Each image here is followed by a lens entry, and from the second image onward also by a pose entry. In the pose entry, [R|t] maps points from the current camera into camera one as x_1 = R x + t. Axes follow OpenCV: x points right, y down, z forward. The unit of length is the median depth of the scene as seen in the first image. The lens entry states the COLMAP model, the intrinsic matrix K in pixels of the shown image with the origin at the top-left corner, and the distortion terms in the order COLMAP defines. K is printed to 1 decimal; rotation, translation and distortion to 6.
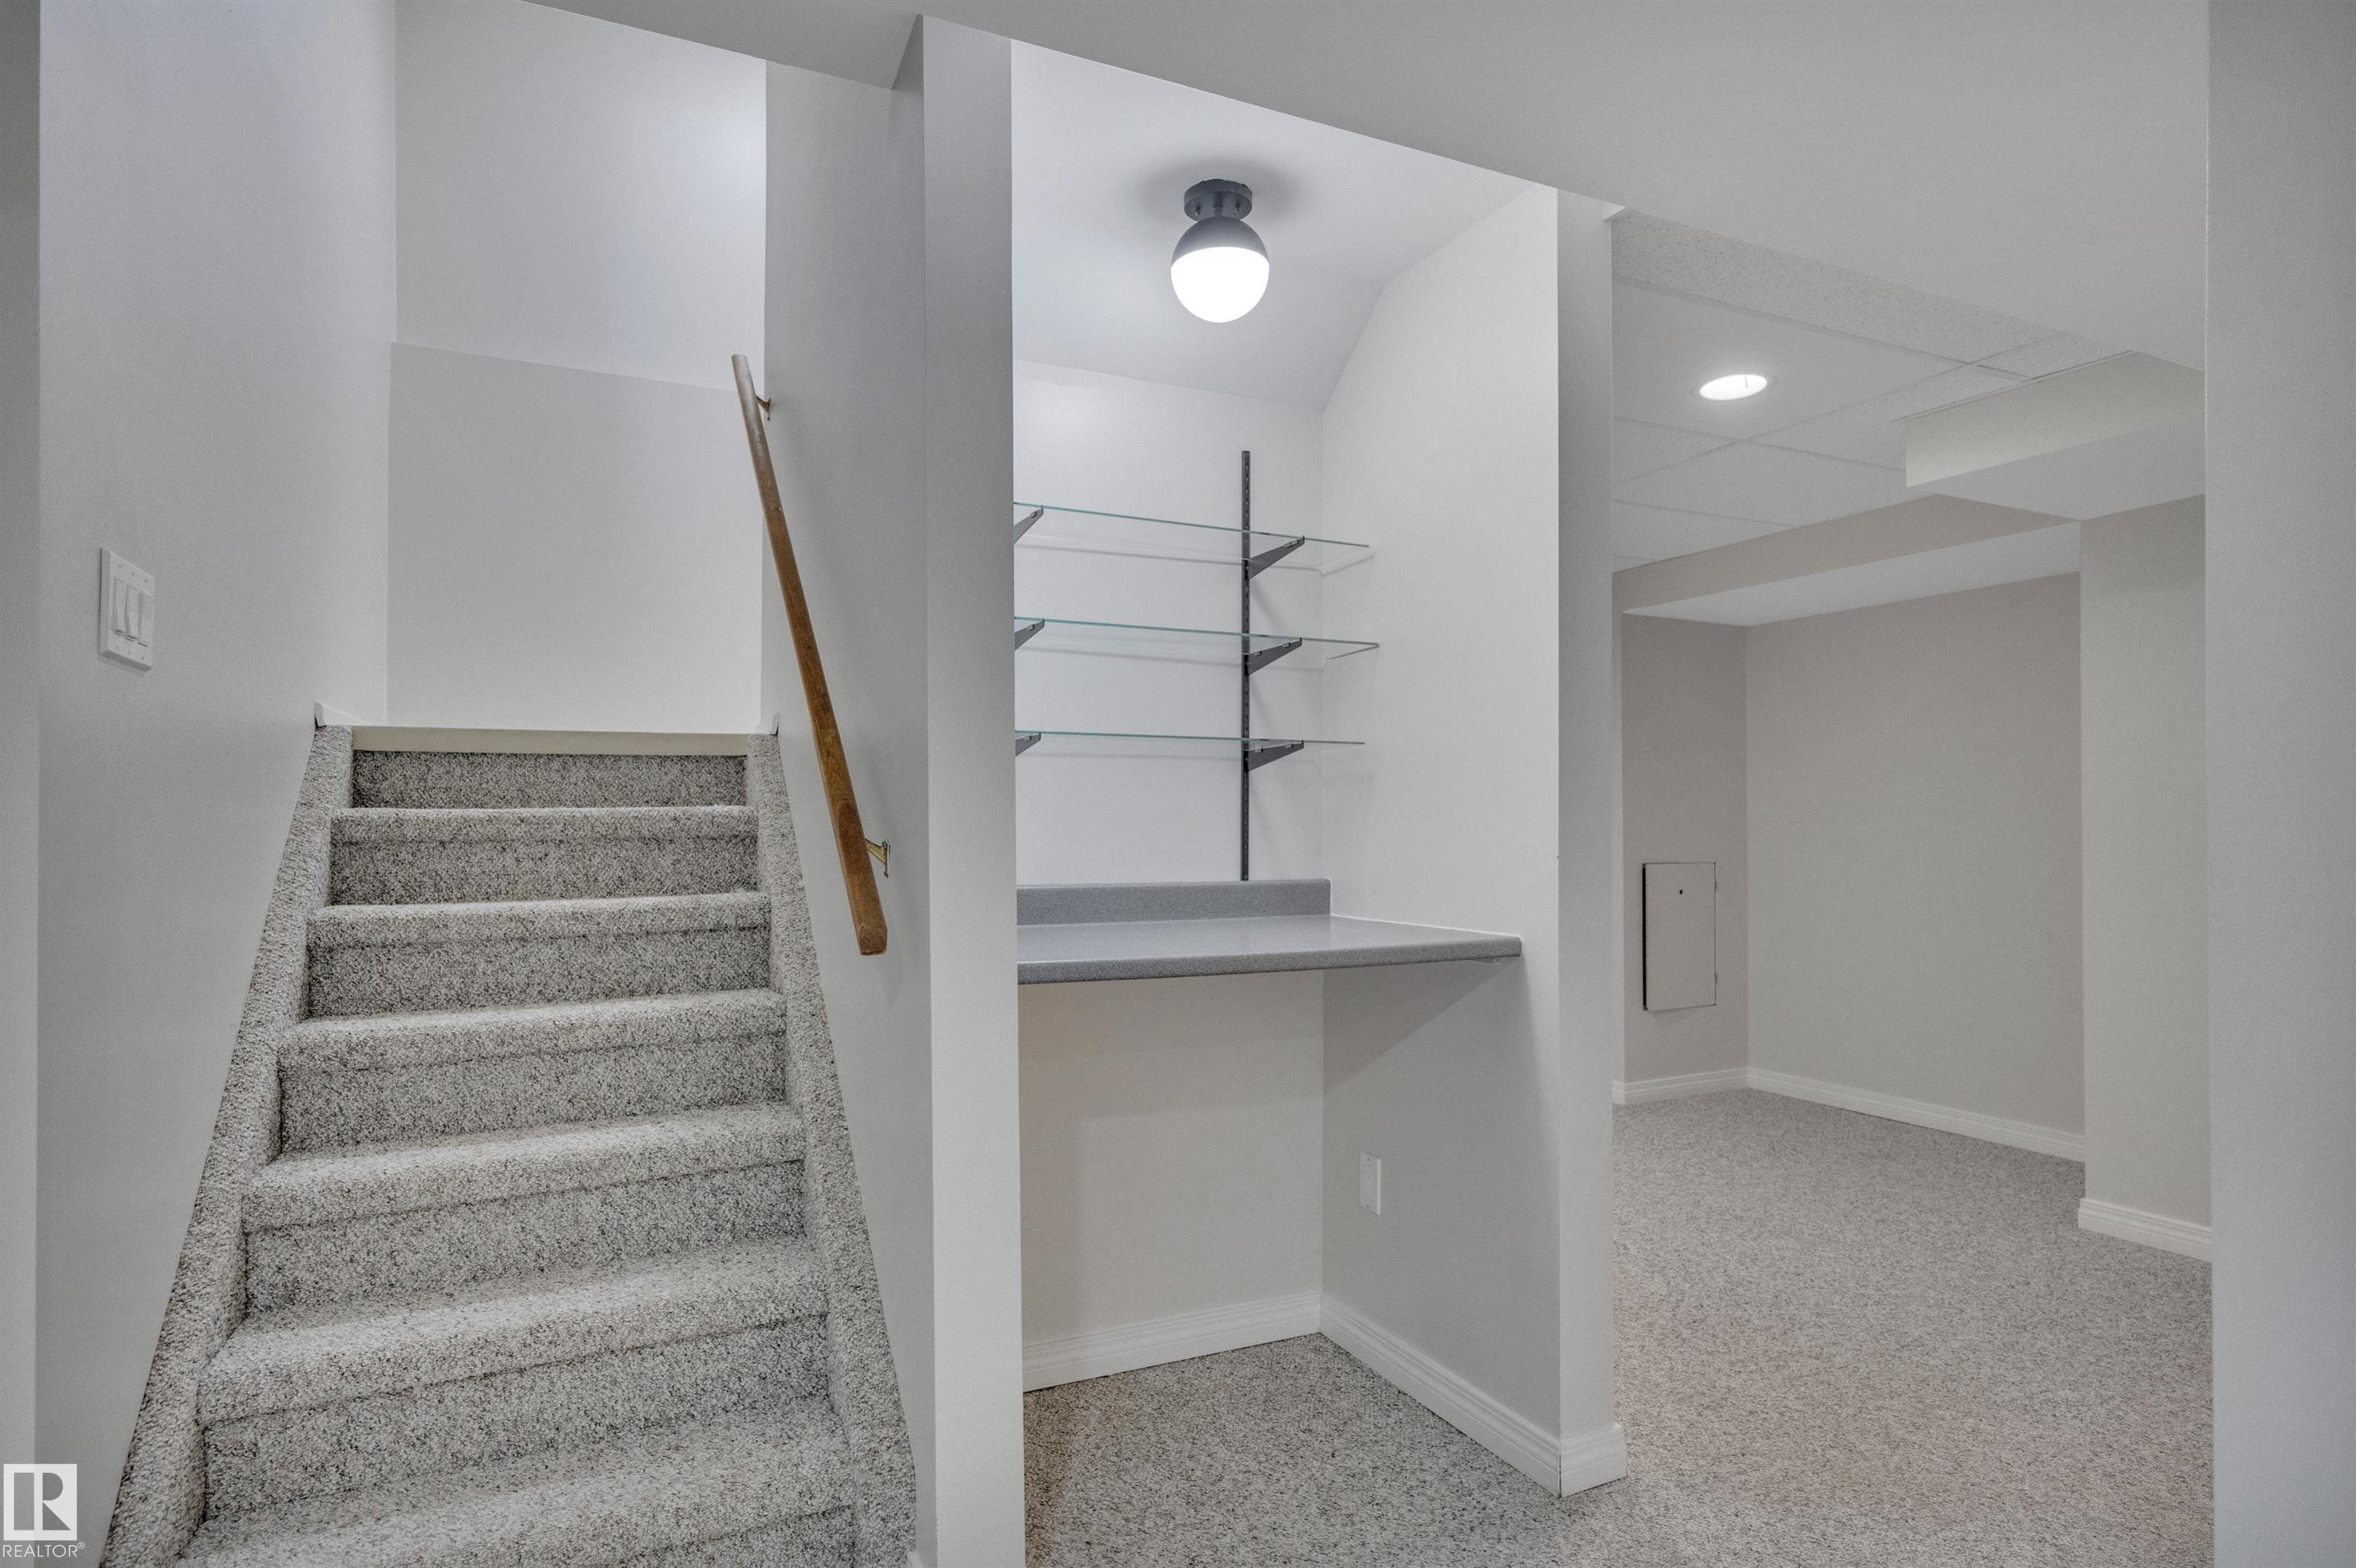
lens RADIAL K [[1310.6, 0, 1171.2], [0, 1310.6, 819.9], [0, 0, 1]] dist [0.000291, 0.001042]
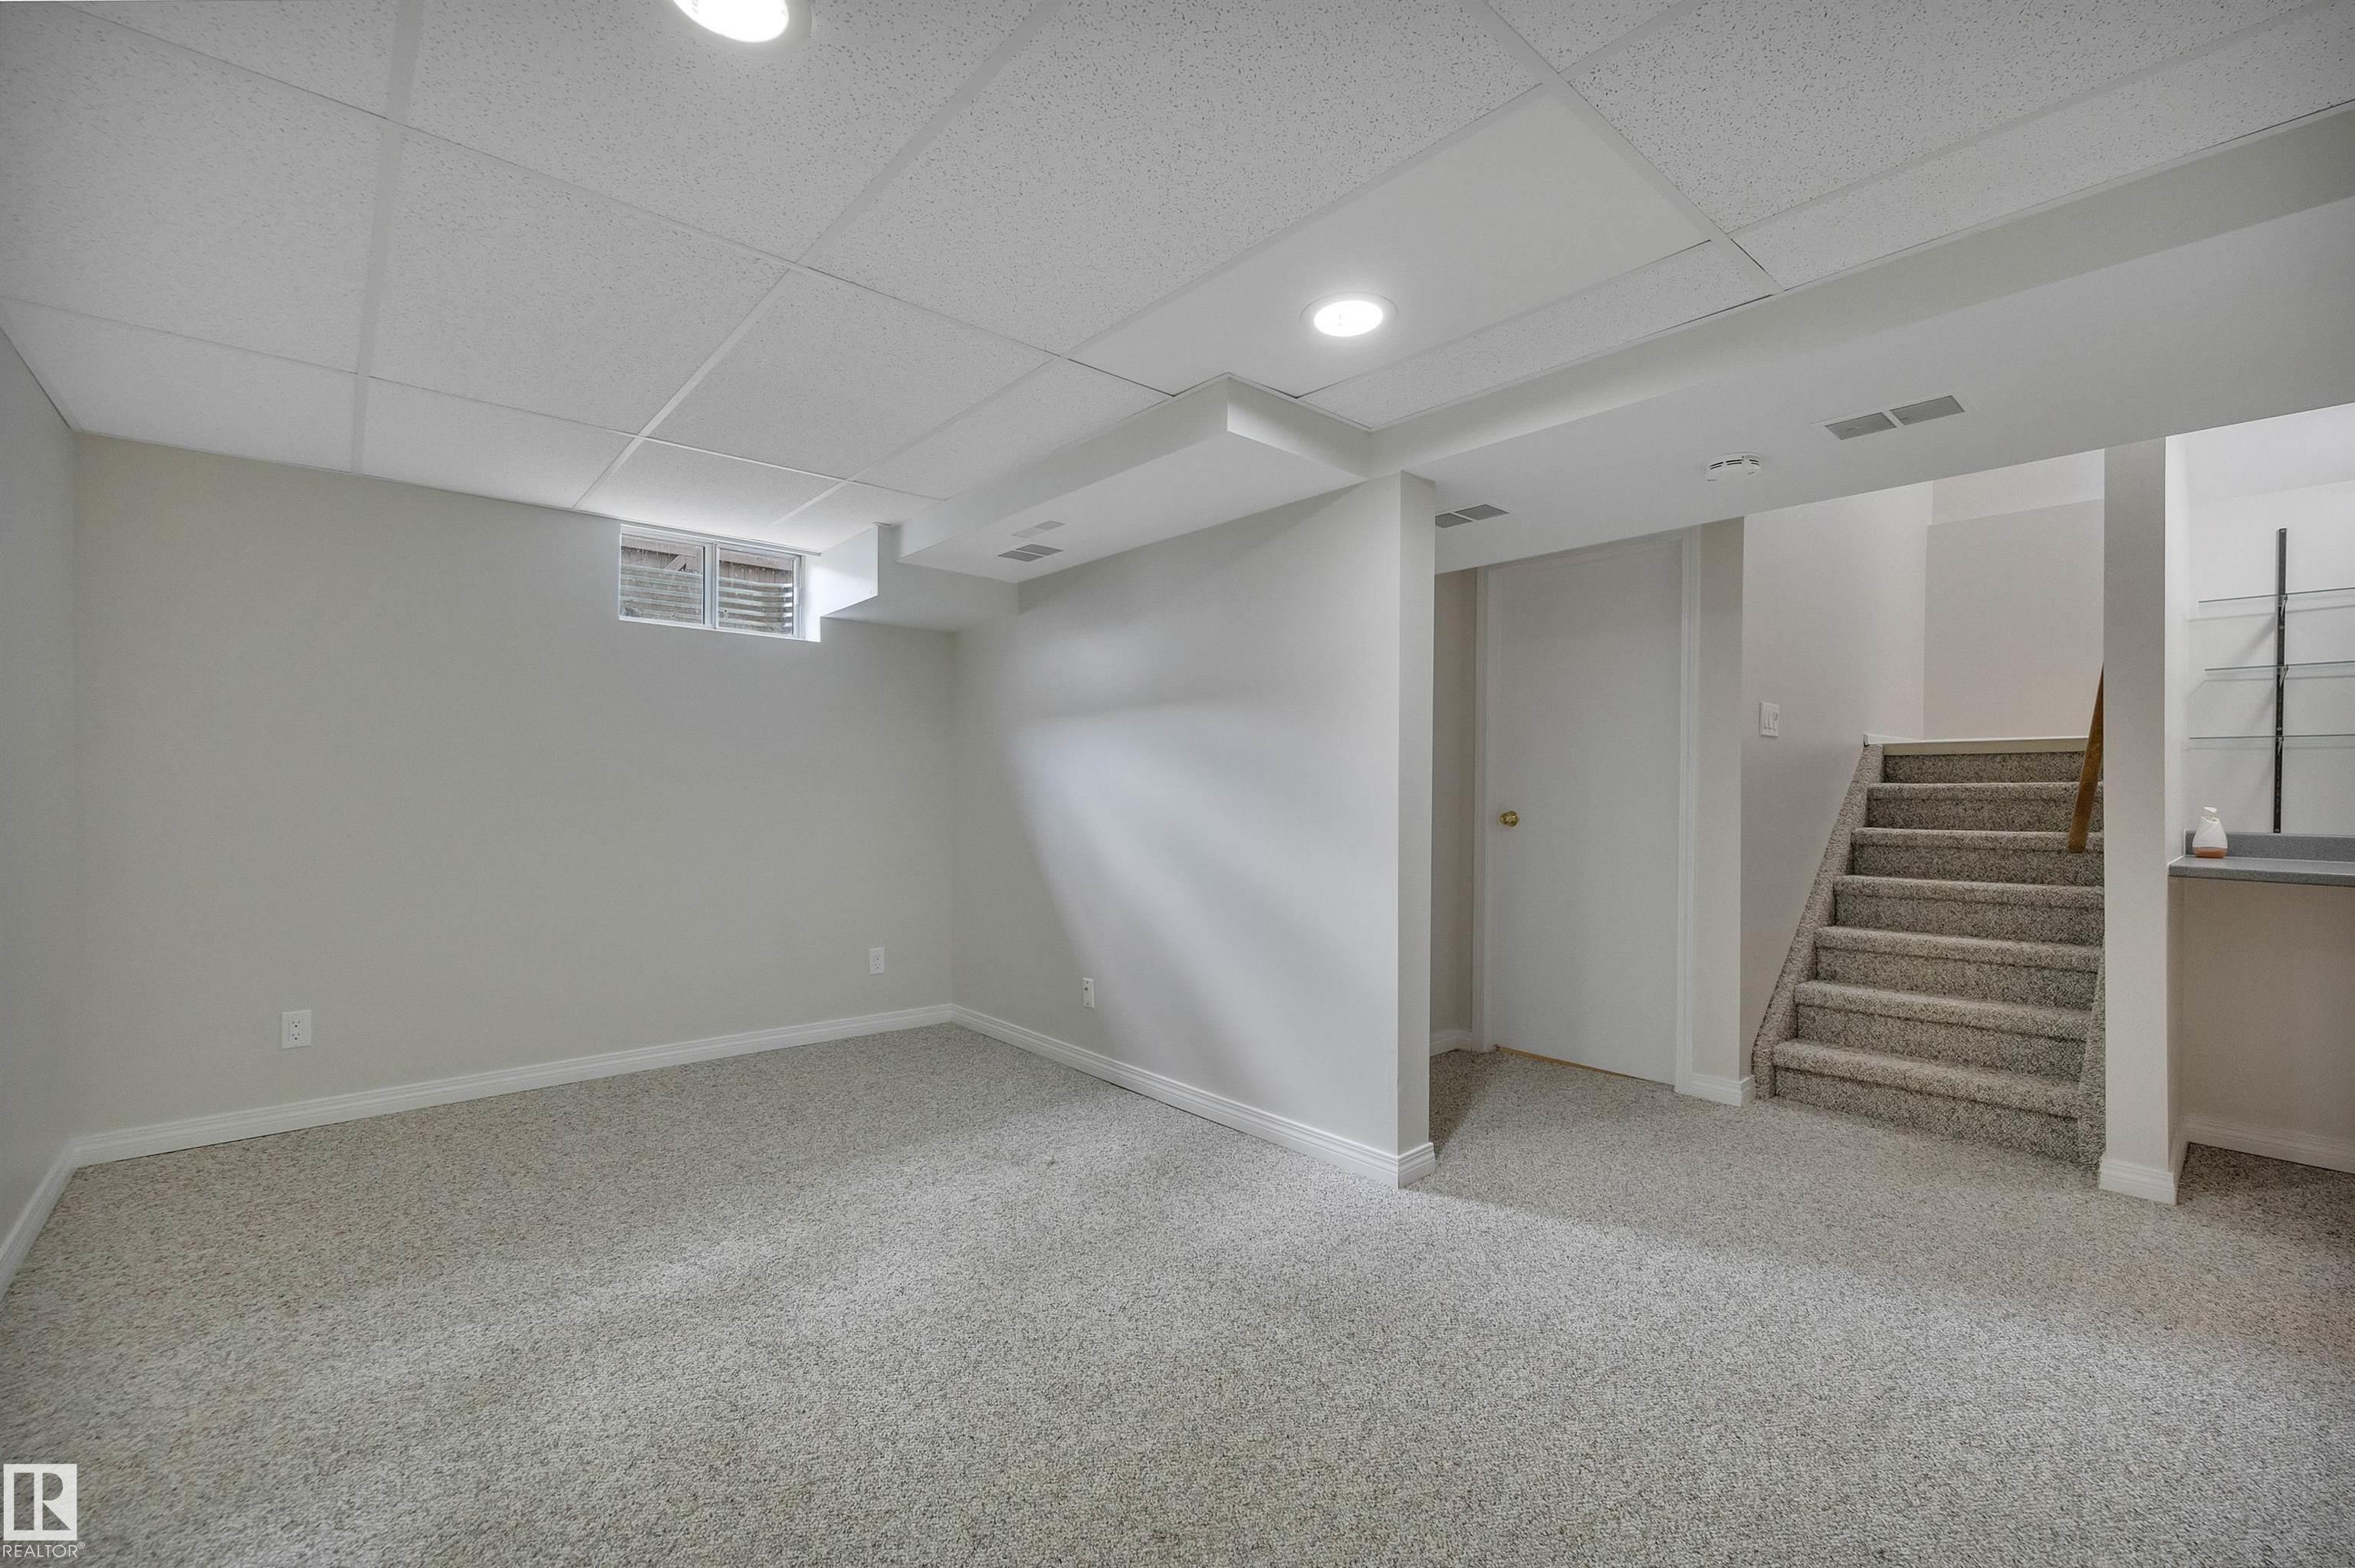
lens RADIAL K [[964.5, 0, 1167.8], [0, 964.5, 767.7], [0, 0, 1]] dist [-0.006339, -0.000936]
pose [[0.285058, -0.012422, -0.958430, 0.616047], [-0.002500, 0.999903, -0.013703, -0.011086], [0.958507, 0.006302, 0.285000, -0.632186]]
